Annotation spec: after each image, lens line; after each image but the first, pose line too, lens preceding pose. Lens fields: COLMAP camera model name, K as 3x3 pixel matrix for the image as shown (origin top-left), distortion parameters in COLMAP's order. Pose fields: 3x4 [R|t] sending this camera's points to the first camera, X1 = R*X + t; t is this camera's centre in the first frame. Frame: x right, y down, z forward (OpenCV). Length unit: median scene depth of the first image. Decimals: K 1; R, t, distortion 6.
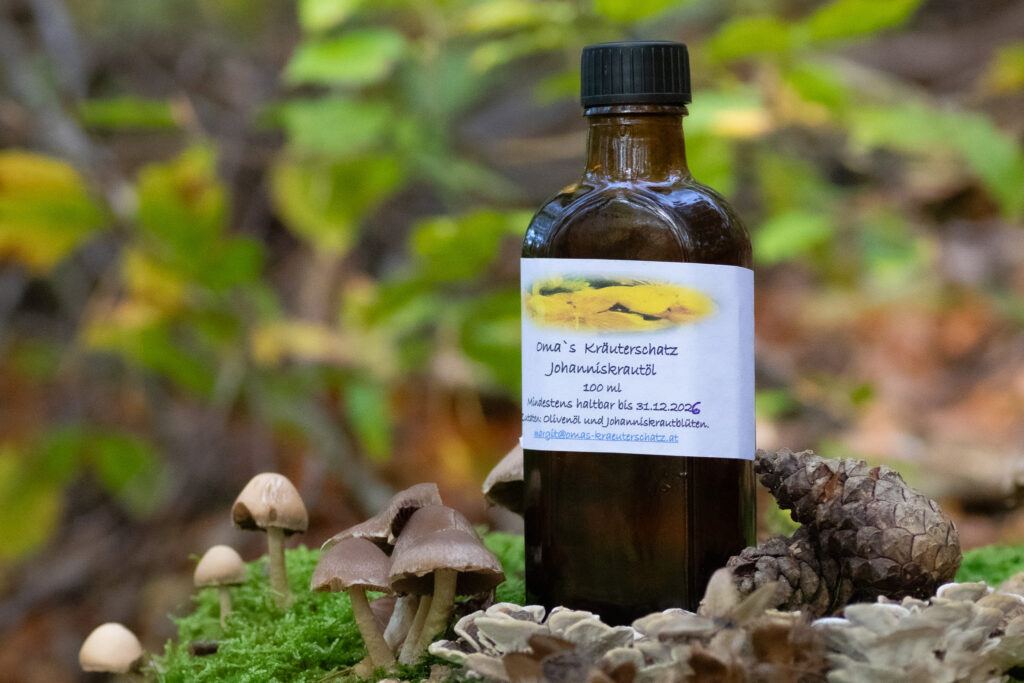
lens RADIAL K [[6060.6, 0, 512.0], [0, 6060.6, 341.5], [0, 0, 1]] dist [0.019802, 36.091465]
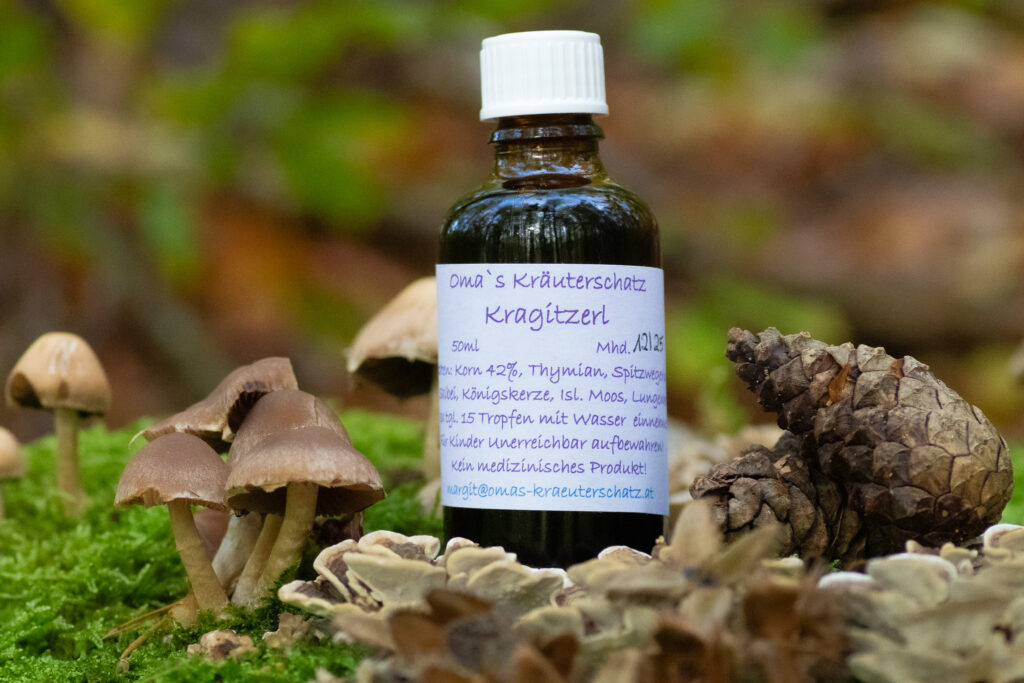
lens RADIAL K [[6060.6, 0, 512.0], [0, 6060.6, 341.5], [0, 0, 1]] dist [0.019802, 36.091465]
pose [[0.998763, 0.029462, 0.040046, -0.015679], [-0.030813, 0.998962, 0.033536, -0.004418], [-0.039016, -0.034728, 0.998635, 0.275348]]
